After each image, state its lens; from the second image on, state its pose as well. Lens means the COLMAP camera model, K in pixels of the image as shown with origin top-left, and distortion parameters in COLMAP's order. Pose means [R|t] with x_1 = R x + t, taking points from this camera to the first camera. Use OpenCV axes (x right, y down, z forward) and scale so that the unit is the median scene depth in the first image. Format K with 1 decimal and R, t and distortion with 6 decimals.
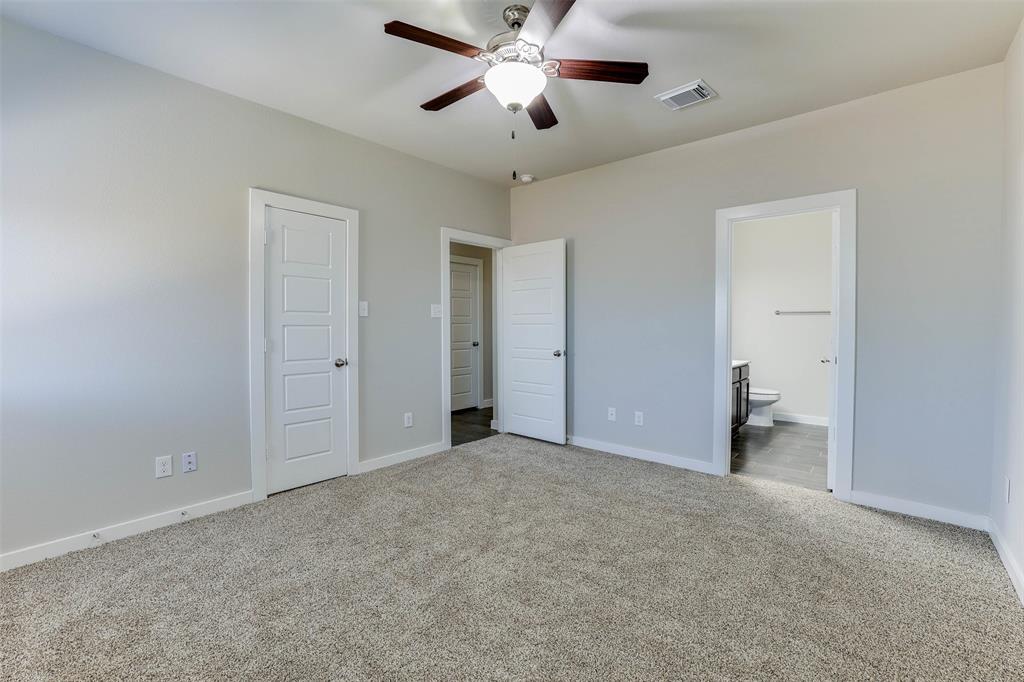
lens RADIAL K [[446.1, 0, 513.1], [0, 446.1, 340.2], [0, 0, 1]] dist [-0.033837, 0.004950]
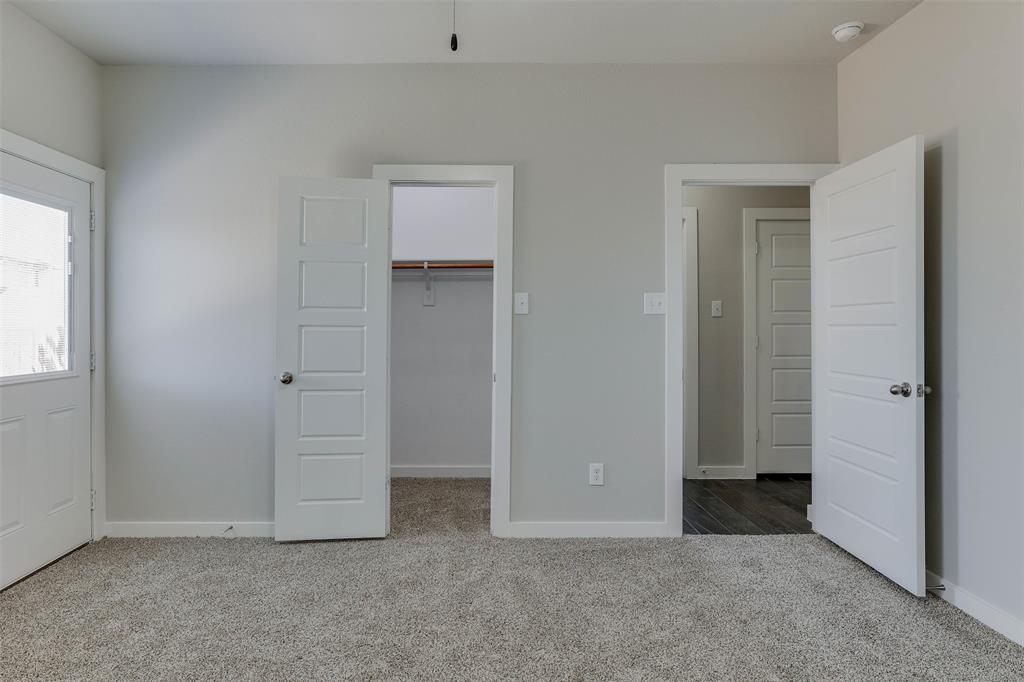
lens RADIAL K [[583.2, 0, 509.3], [0, 583.2, 330.7], [0, 0, 1]] dist [-0.016447, 0.004420]
pose [[0.658001, 0.008315, -0.752971, 0.300324], [-0.028370, 0.999503, -0.013754, -0.011915], [0.752482, 0.030412, 0.657910, 0.331150]]
